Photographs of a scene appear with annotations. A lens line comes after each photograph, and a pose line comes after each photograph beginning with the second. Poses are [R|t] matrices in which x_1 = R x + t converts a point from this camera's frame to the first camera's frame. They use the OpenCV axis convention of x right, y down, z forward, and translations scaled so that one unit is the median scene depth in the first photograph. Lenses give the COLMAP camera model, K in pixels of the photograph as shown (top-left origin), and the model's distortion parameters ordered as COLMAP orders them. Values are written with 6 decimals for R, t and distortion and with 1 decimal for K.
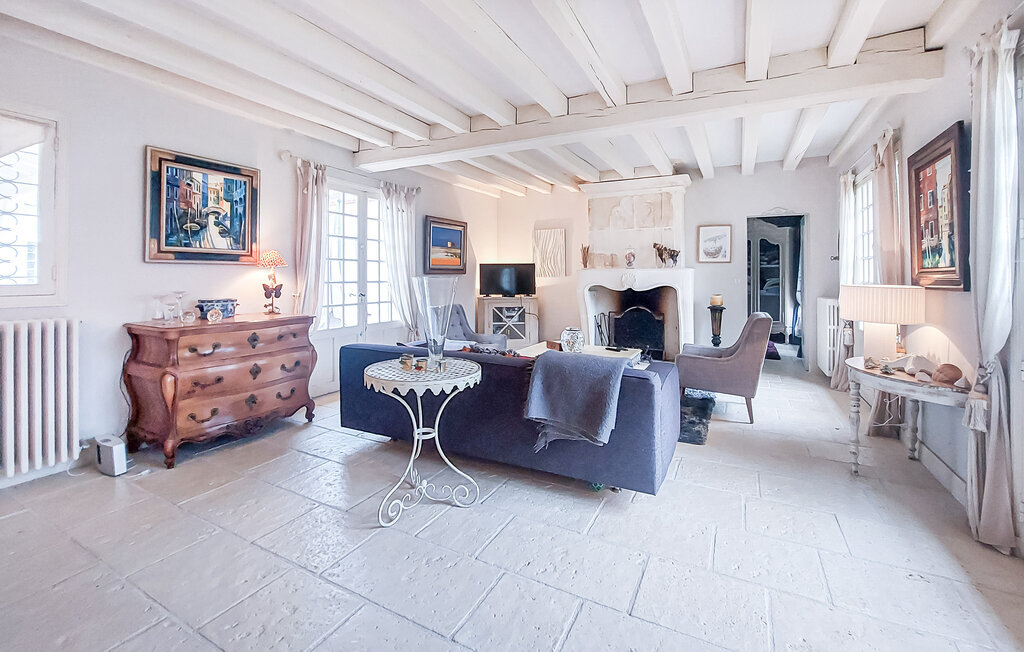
lens RADIAL K [[447.9, 0, 476.9], [0, 447.9, 269.6], [0, 0, 1]] dist [-0.014660, -0.000258]
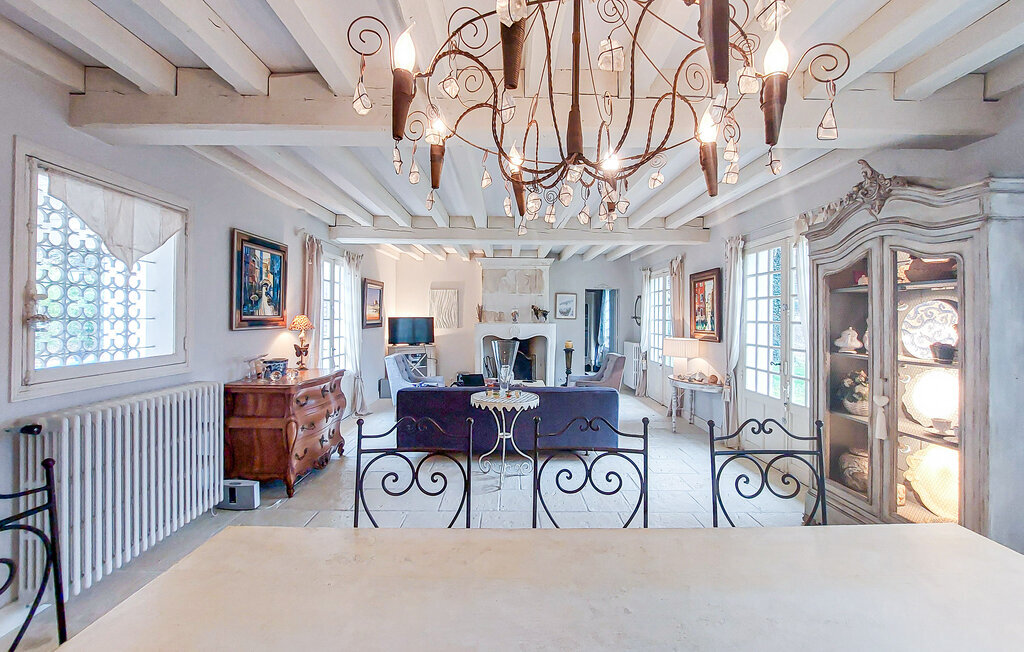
lens RADIAL K [[447.9, 0, 488.4], [0, 447.9, 317.8], [0, 0, 1]] dist [-0.014660, -0.000258]
pose [[0.882795, -0.000045, 0.469759, -0.607068], [-0.007768, 0.999862, 0.014694, -0.061584], [-0.469695, -0.016621, 0.882672, -0.281021]]
